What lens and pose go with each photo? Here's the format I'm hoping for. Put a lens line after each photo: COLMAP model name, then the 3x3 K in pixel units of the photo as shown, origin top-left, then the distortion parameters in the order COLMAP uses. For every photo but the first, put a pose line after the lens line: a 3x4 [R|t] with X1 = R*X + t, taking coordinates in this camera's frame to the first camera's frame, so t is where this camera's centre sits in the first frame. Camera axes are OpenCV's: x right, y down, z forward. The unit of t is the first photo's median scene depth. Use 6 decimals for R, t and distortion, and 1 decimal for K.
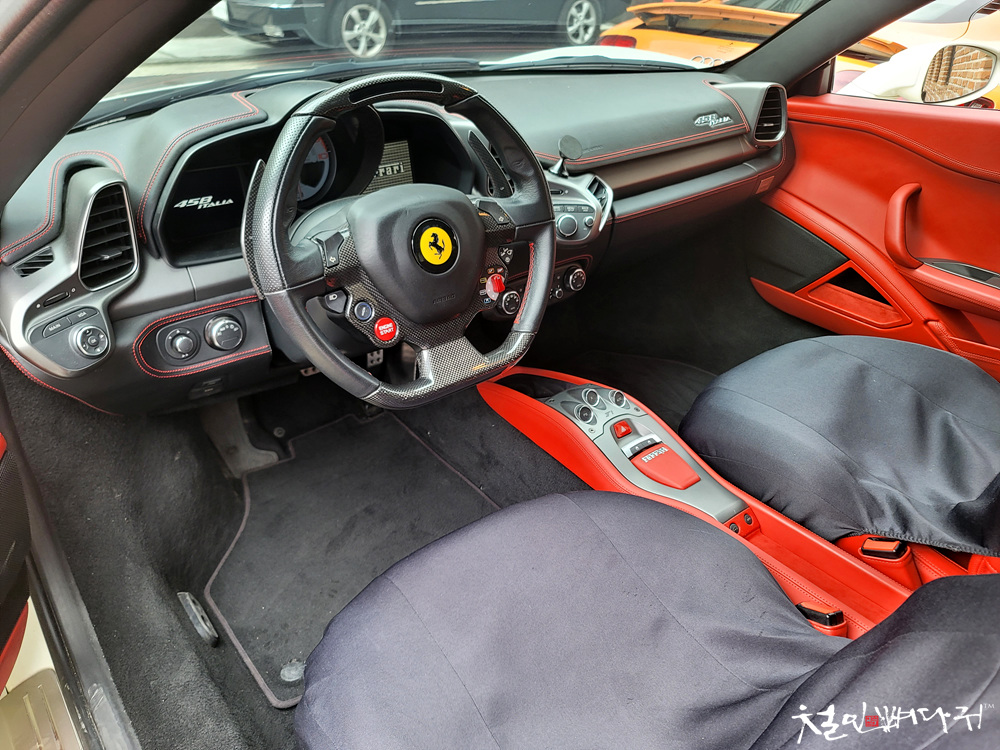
lens RADIAL K [[730.2, 0, 504.6], [0, 730.2, 378.4], [0, 0, 1]] dist [0.045783, -0.016820]
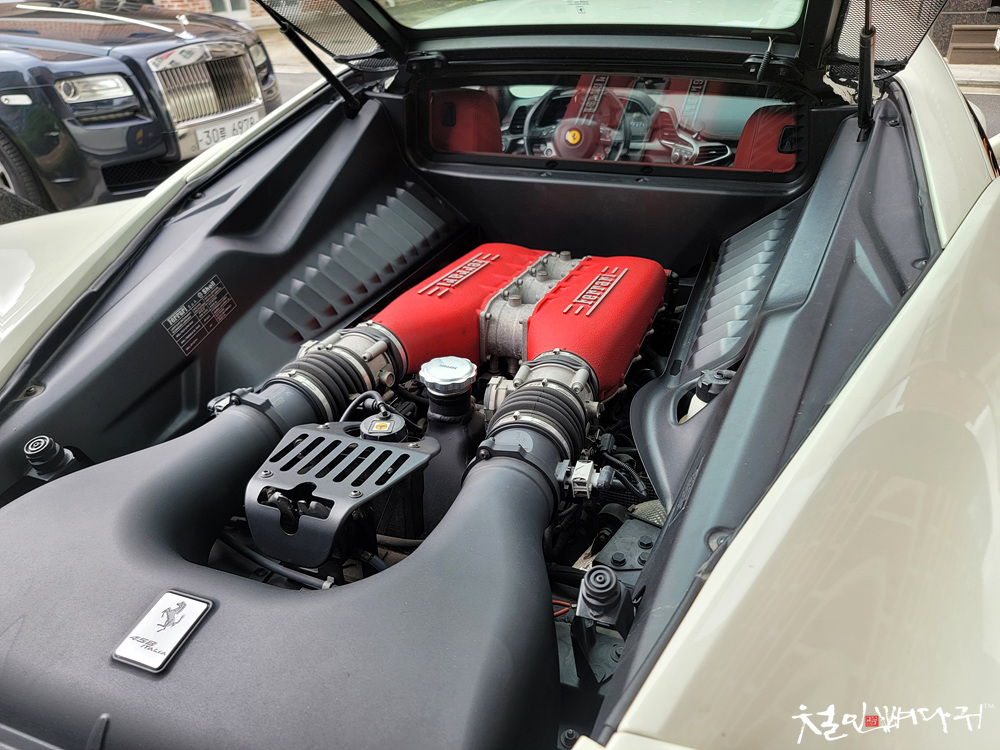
lens RADIAL K [[730.2, 0, 506.4], [0, 730.2, 375.4], [0, 0, 1]] dist [0.045783, -0.016820]
pose [[0.501560, 0.397029, -0.768639, 1.762597], [-0.413265, 0.890503, 0.190308, 0.168729], [0.760033, 0.222201, 0.610718, -0.617681]]
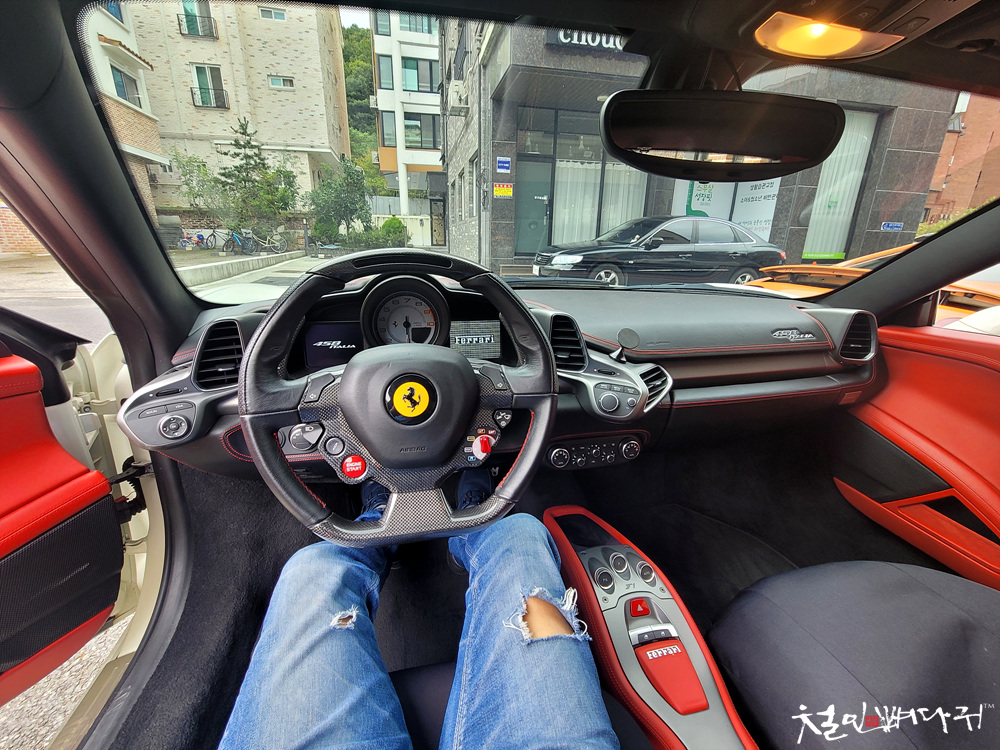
lens RADIAL K [[407.6, 0, 500.2], [0, 407.6, 371.7], [0, 0, 1]] dist [-0.006408, 0.001677]
pose [[0.898073, 0.136438, -0.418151, 0.181516], [-0.229334, 0.956472, -0.180461, -0.097796], [0.375328, 0.257964, 0.890272, 0.351549]]
